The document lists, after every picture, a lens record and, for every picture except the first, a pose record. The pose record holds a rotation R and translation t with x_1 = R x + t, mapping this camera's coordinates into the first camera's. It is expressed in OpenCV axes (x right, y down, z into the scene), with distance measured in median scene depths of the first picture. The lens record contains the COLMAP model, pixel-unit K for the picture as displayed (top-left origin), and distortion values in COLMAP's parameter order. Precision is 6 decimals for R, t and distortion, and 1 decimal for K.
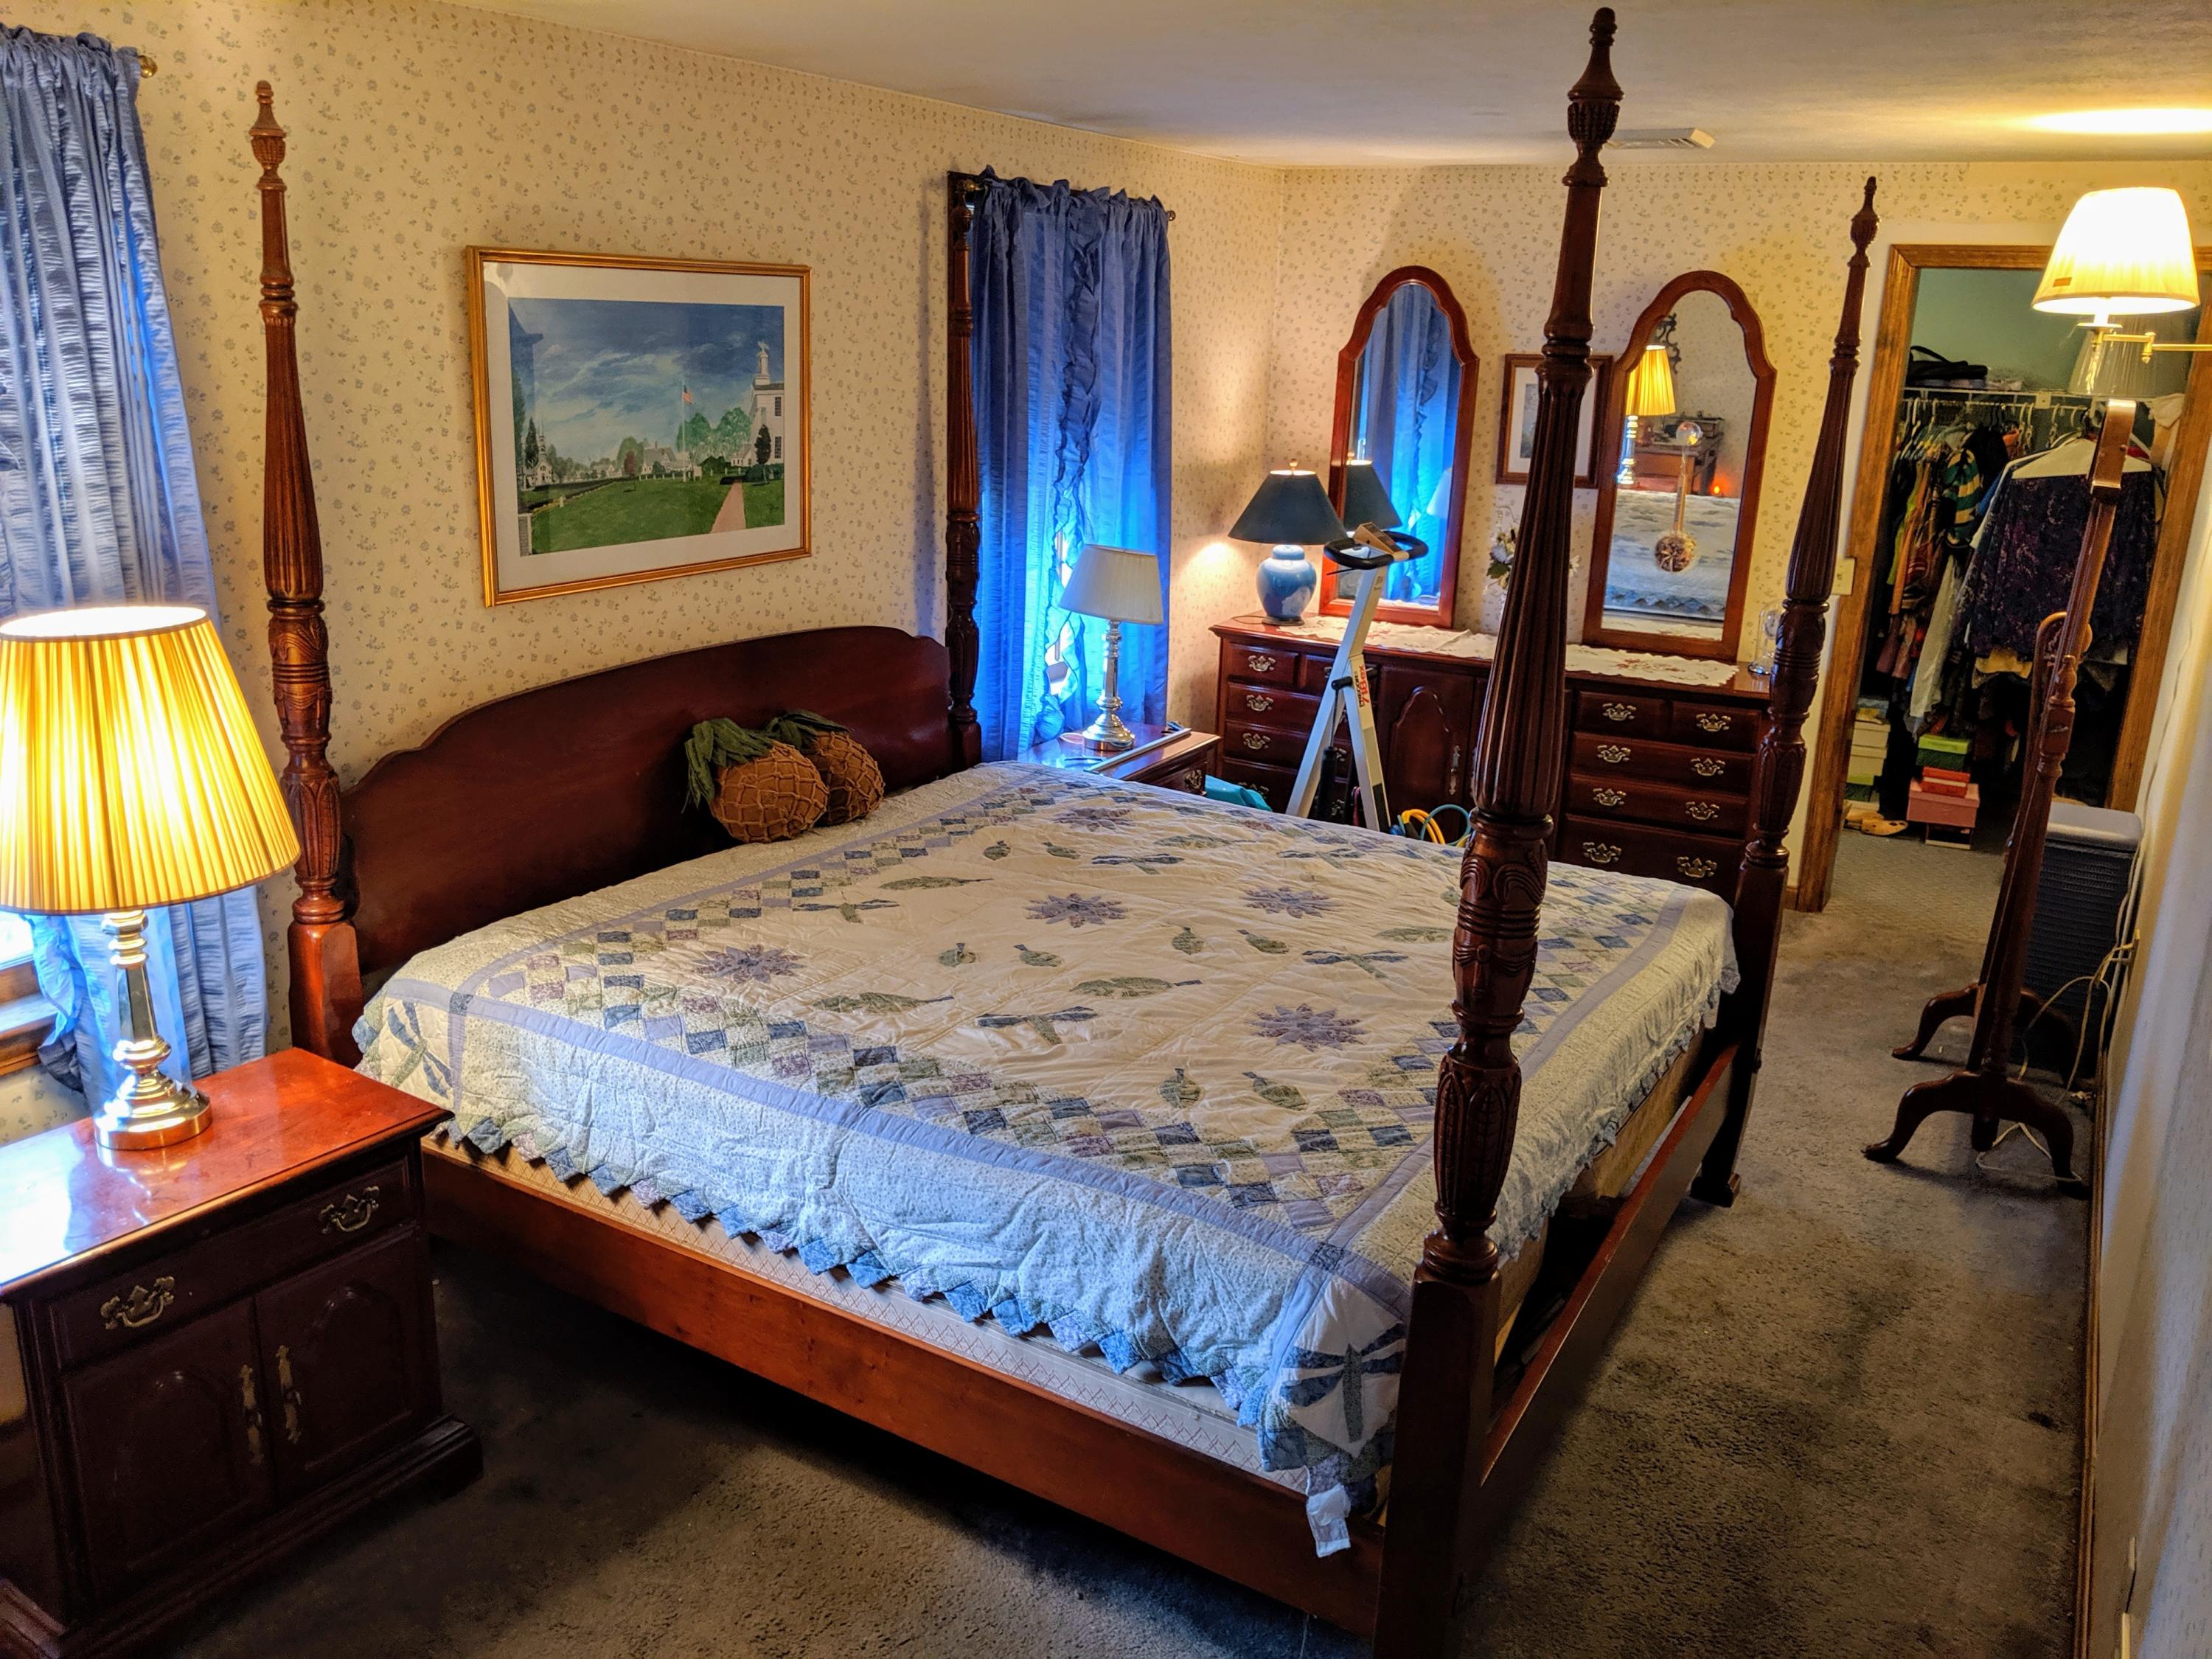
lens RADIAL K [[1708.6, 0, 1110.1], [0, 1708.6, 820.1], [0, 0, 1]] dist [0.104812, -0.174736]
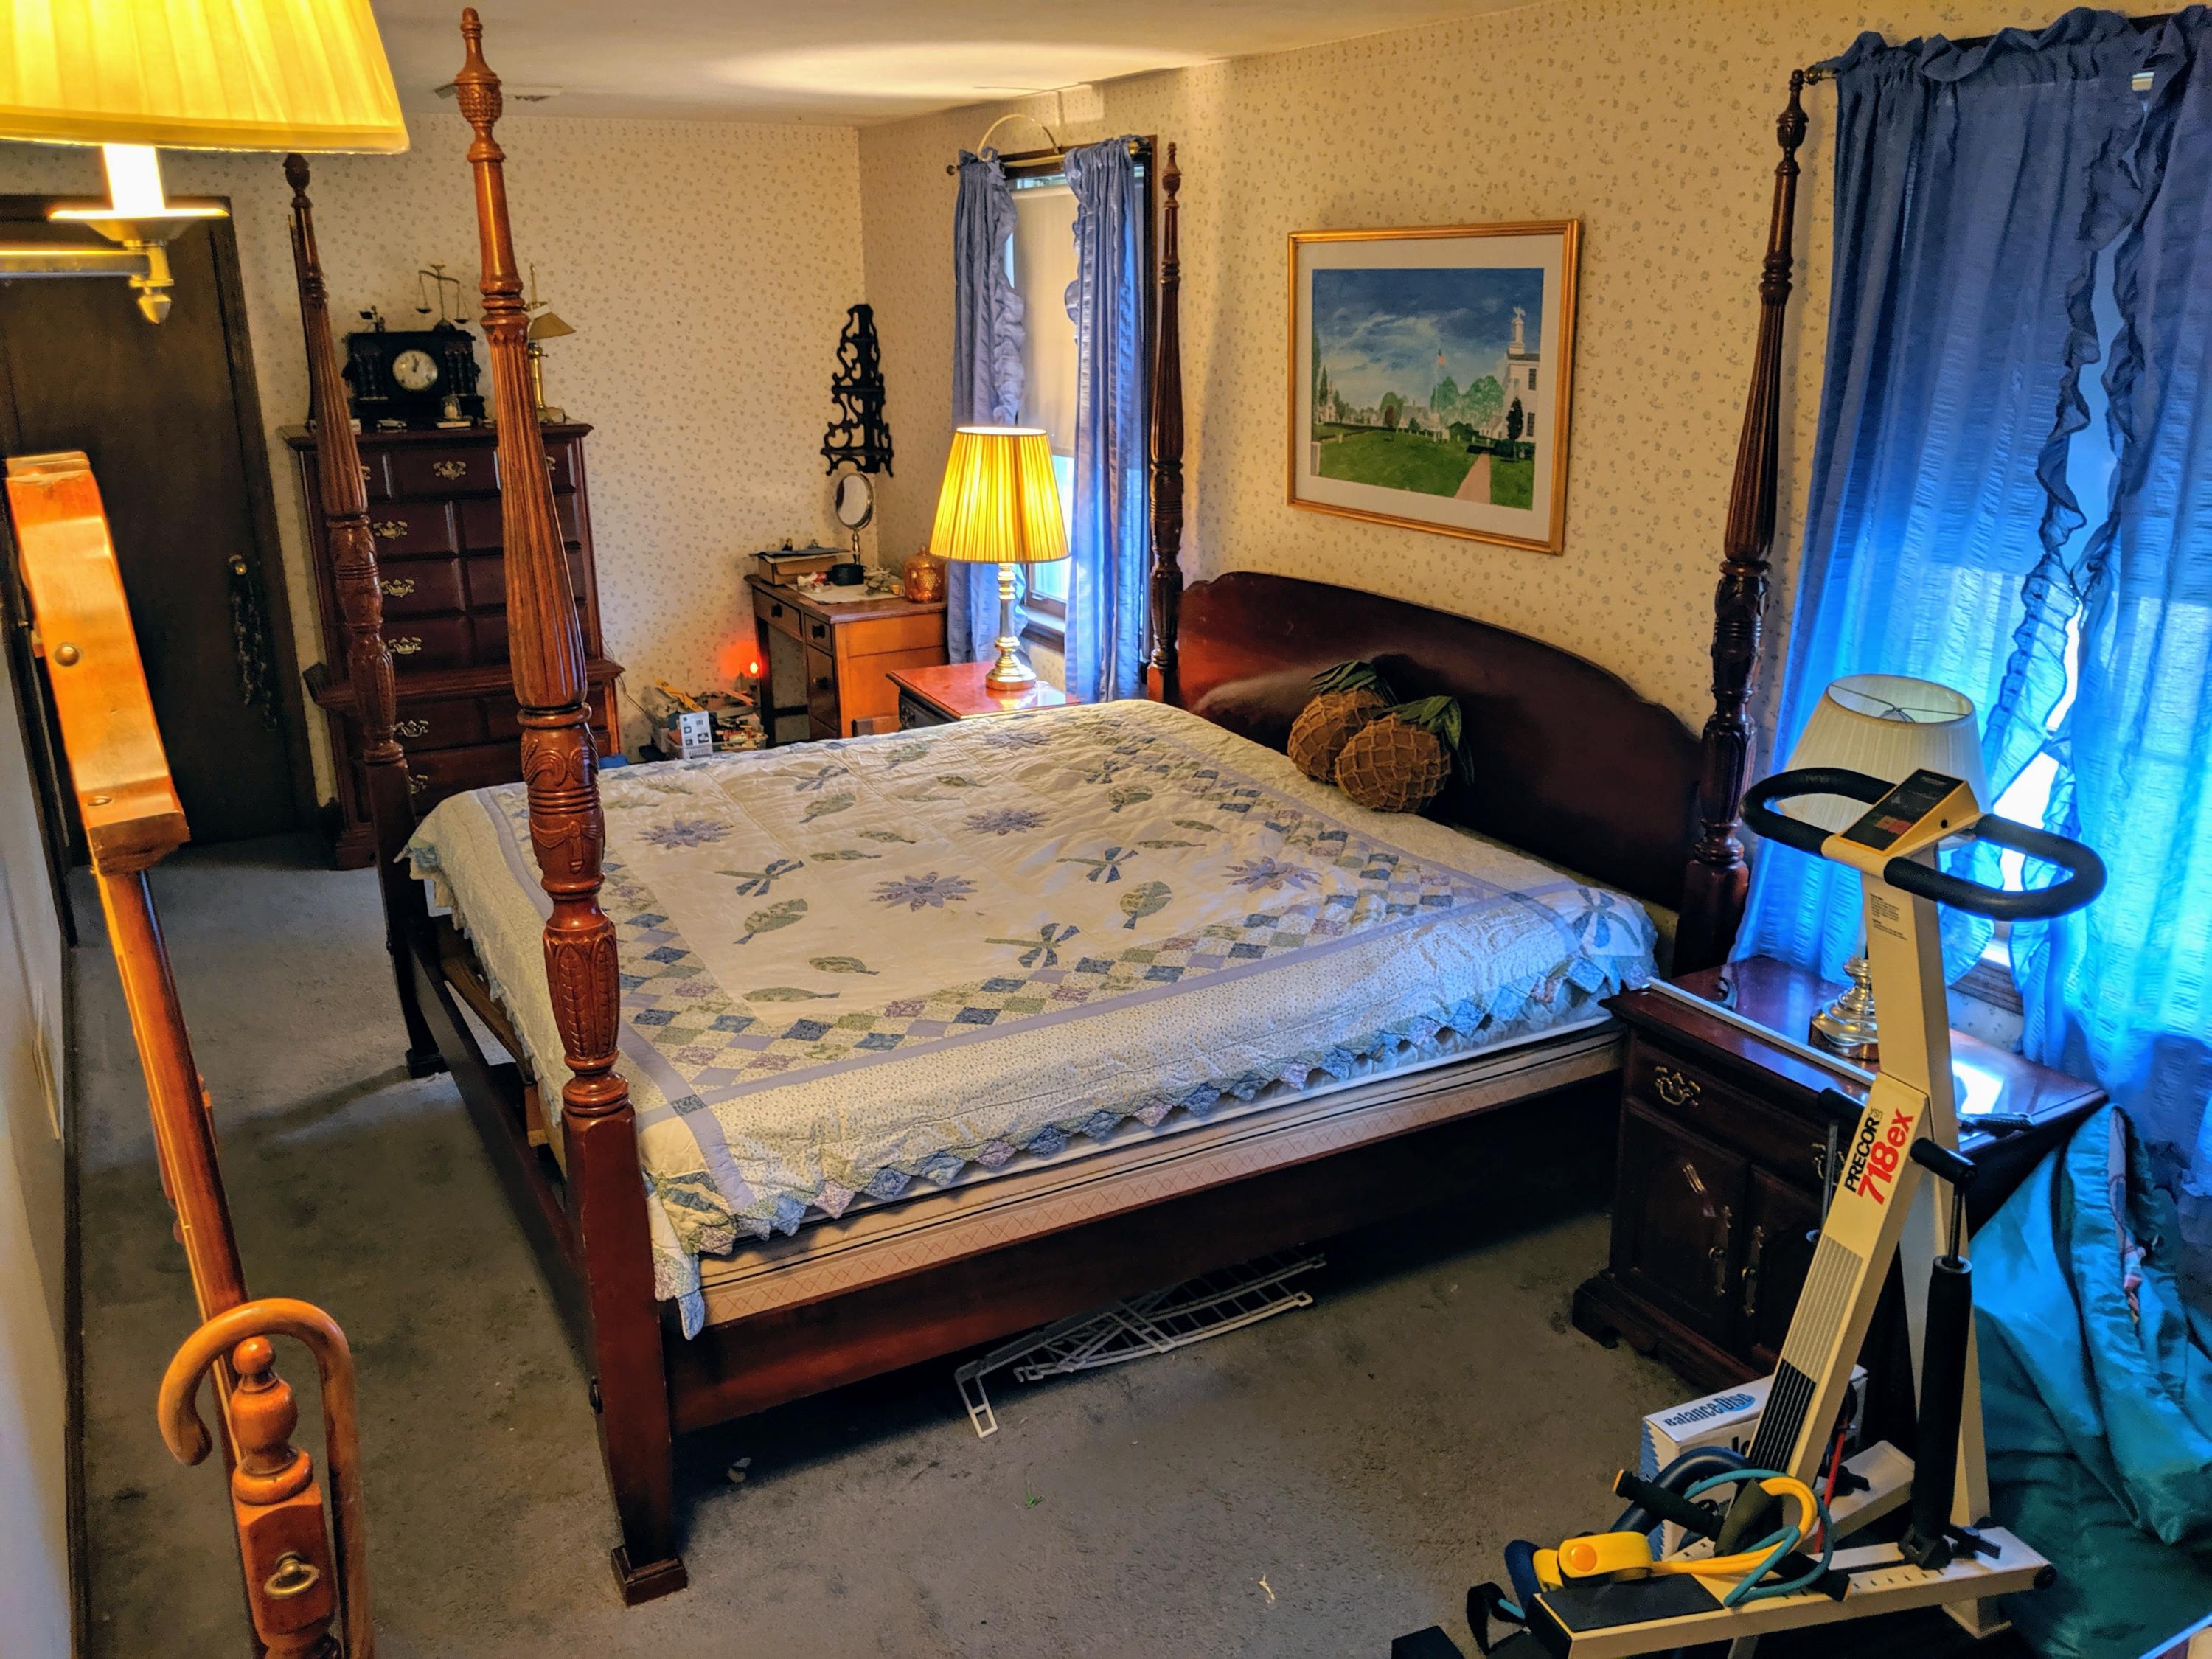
lens RADIAL K [[1708.6, 0, 1110.1], [0, 1708.6, 820.1], [0, 0, 1]] dist [0.104812, -0.174736]
pose [[-0.495151, 0.239960, -0.835012, 0.770522], [-0.257895, 0.877188, 0.405008, -0.365646], [0.829648, 0.415885, -0.372456, 1.316773]]
